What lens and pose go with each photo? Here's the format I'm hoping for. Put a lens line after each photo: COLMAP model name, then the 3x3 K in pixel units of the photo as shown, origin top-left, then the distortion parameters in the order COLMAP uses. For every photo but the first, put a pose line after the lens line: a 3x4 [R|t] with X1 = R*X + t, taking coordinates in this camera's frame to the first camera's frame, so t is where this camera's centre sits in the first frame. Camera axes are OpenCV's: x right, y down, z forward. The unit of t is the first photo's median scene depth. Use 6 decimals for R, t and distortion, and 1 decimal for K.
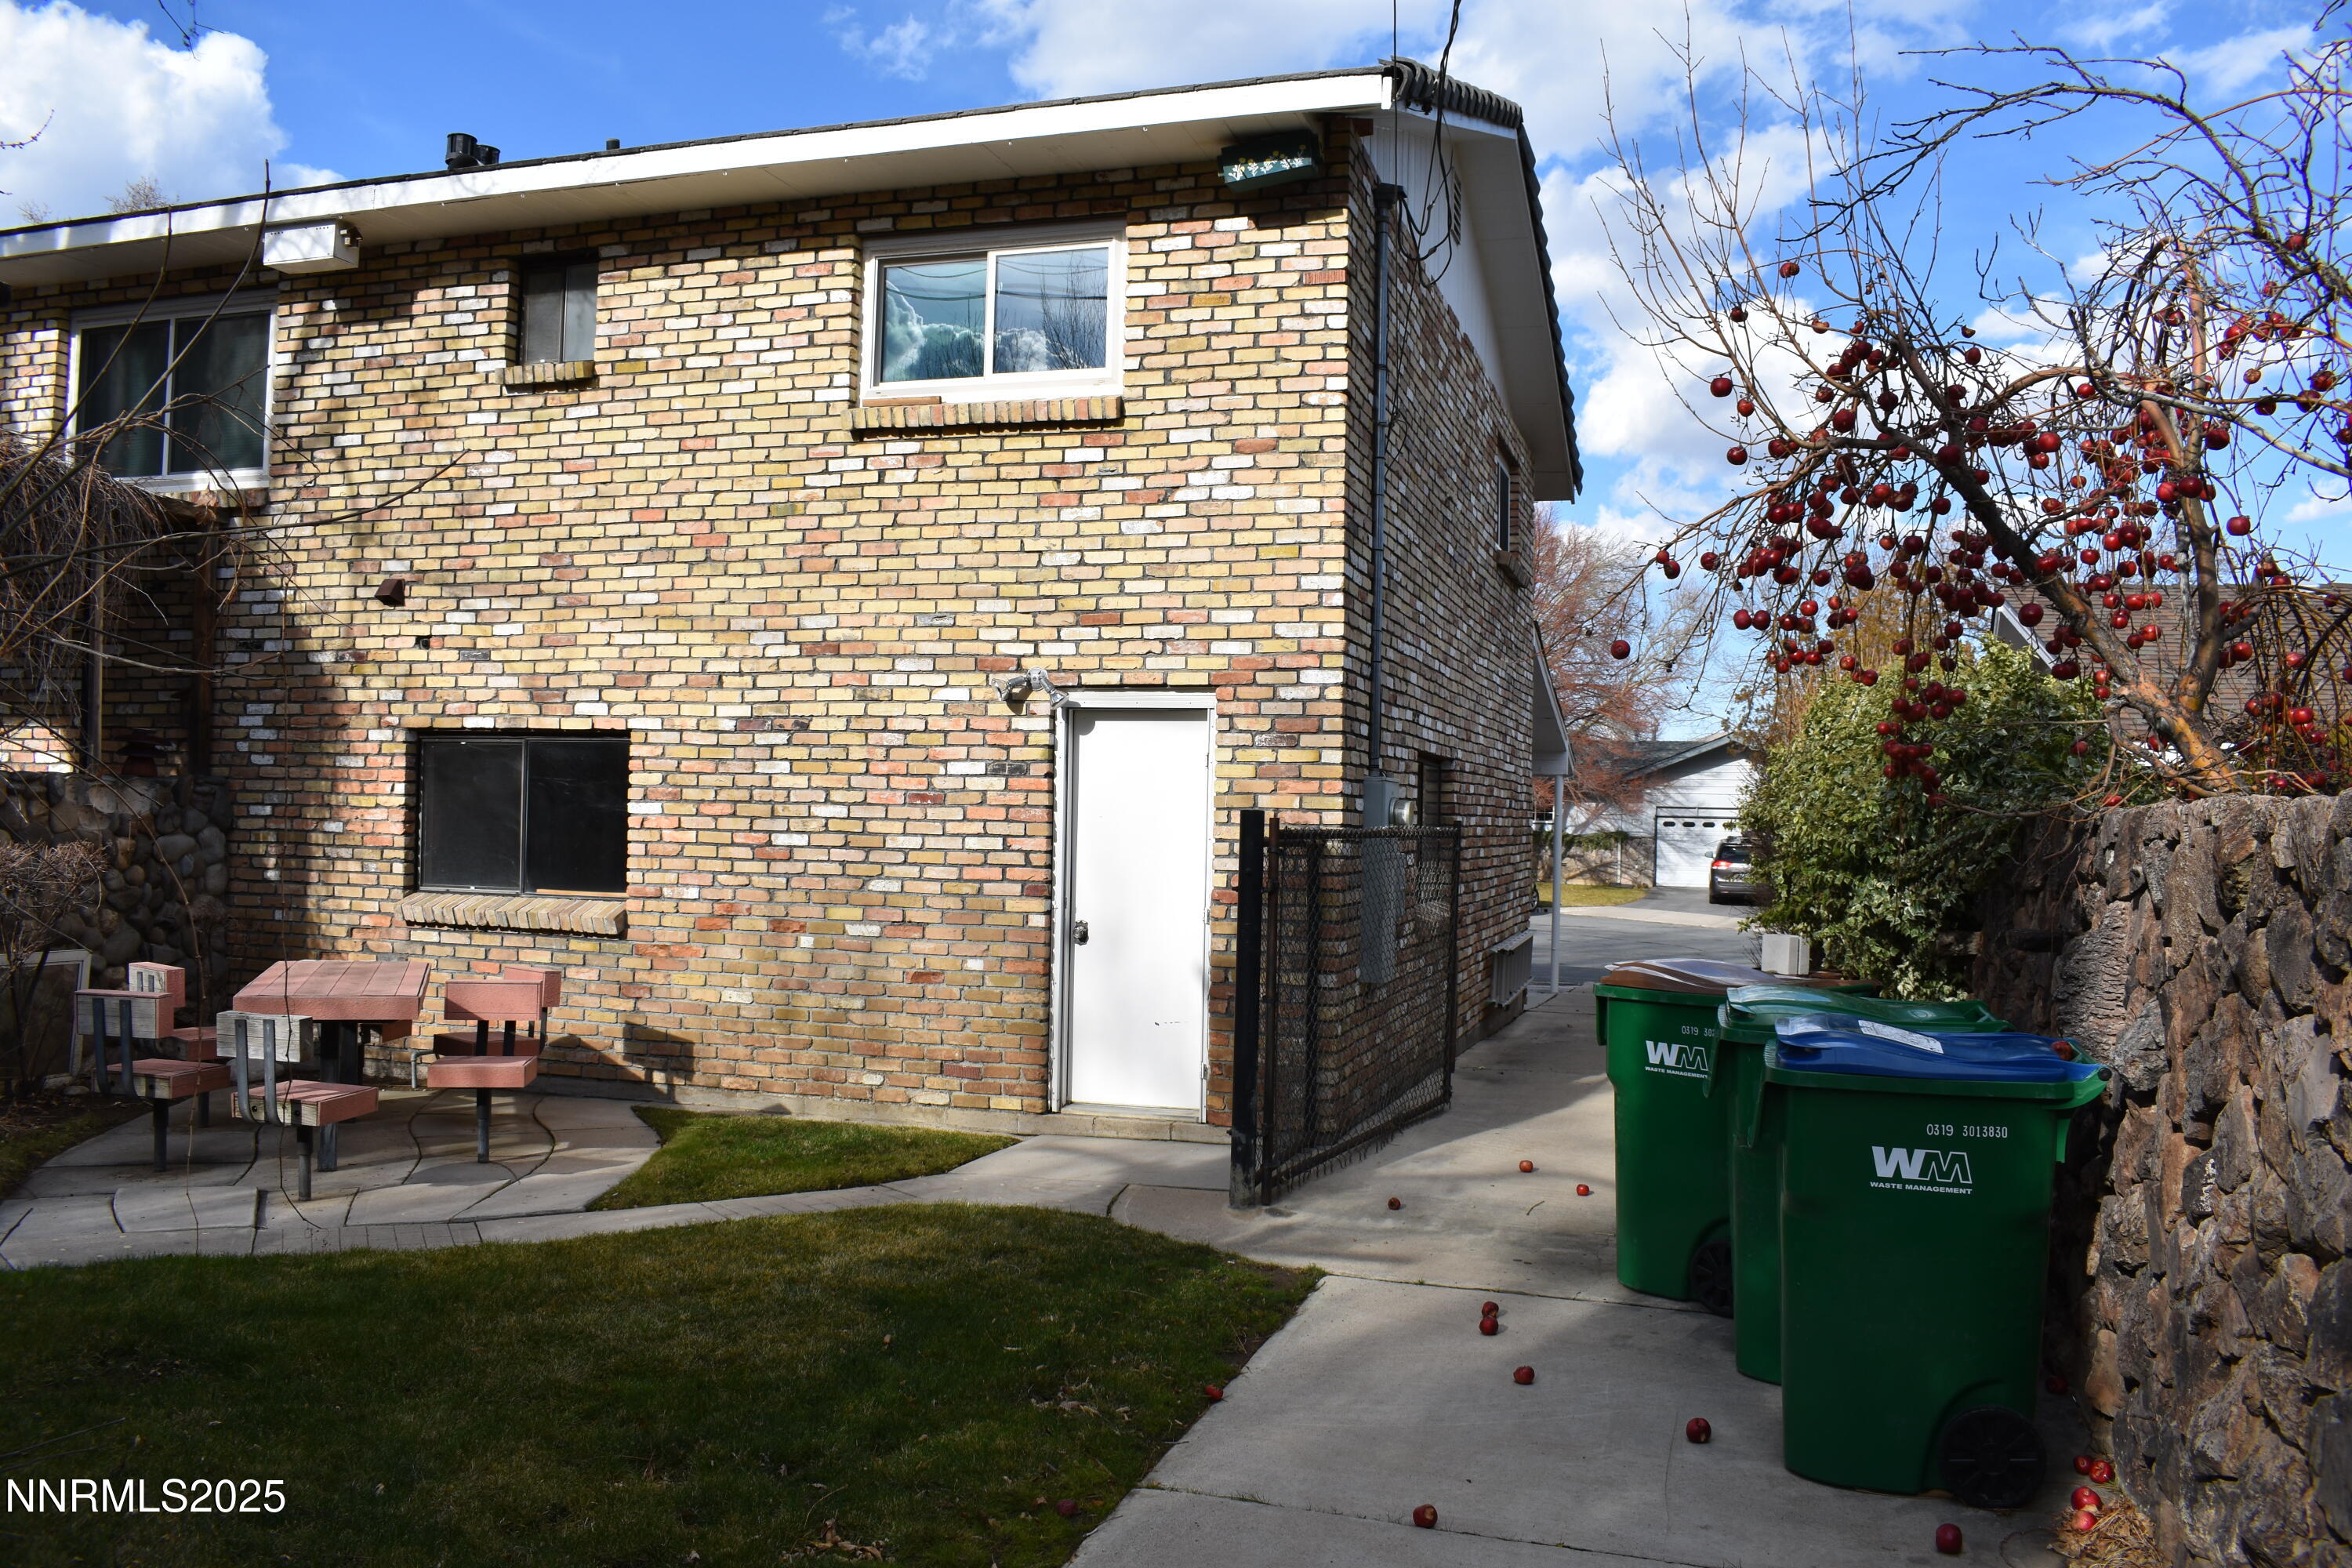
lens RADIAL K [[1839.0, 0, 1174.3], [0, 1839.0, 786.2], [0, 0, 1]] dist [-0.094684, 0.014670]
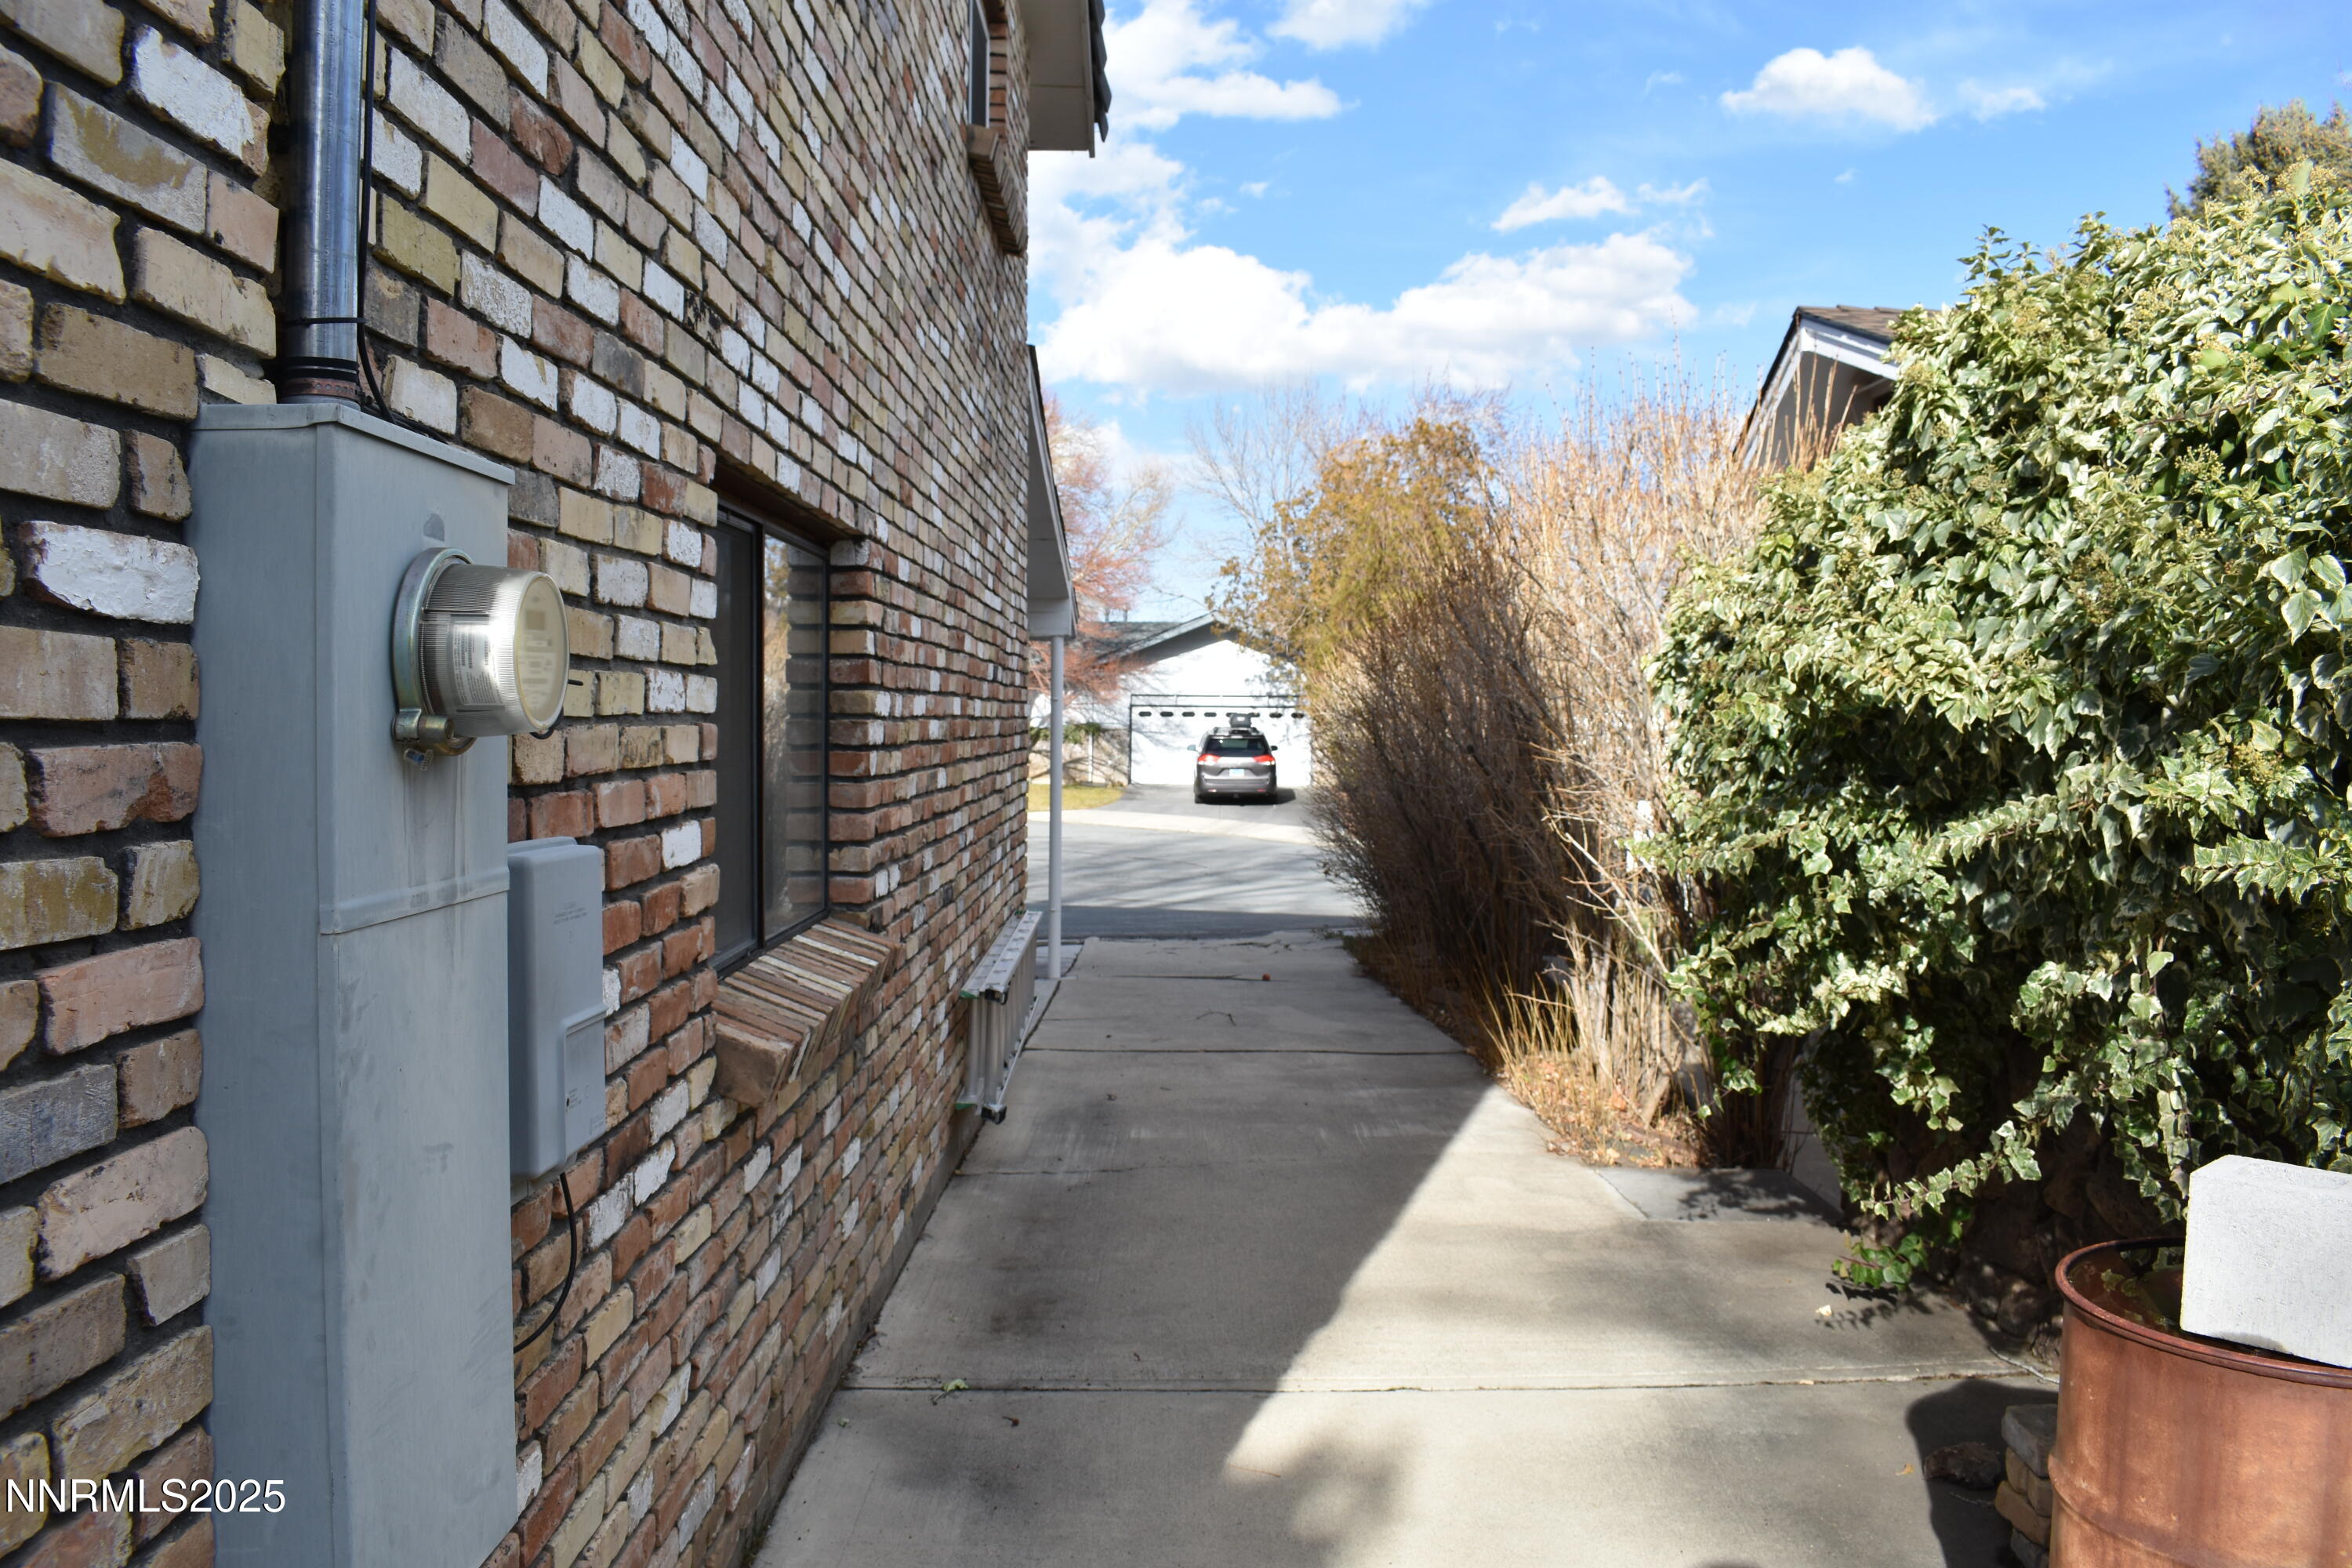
lens RADIAL K [[1839.0, 0, 1178.3], [0, 1839.0, 787.2], [0, 0, 1]] dist [-0.094684, 0.014670]
pose [[0.955901, -0.021603, 0.292893, 0.024786], [0.004287, 0.998211, 0.059635, 0.003333], [-0.293657, -0.055750, 0.954284, 0.149768]]
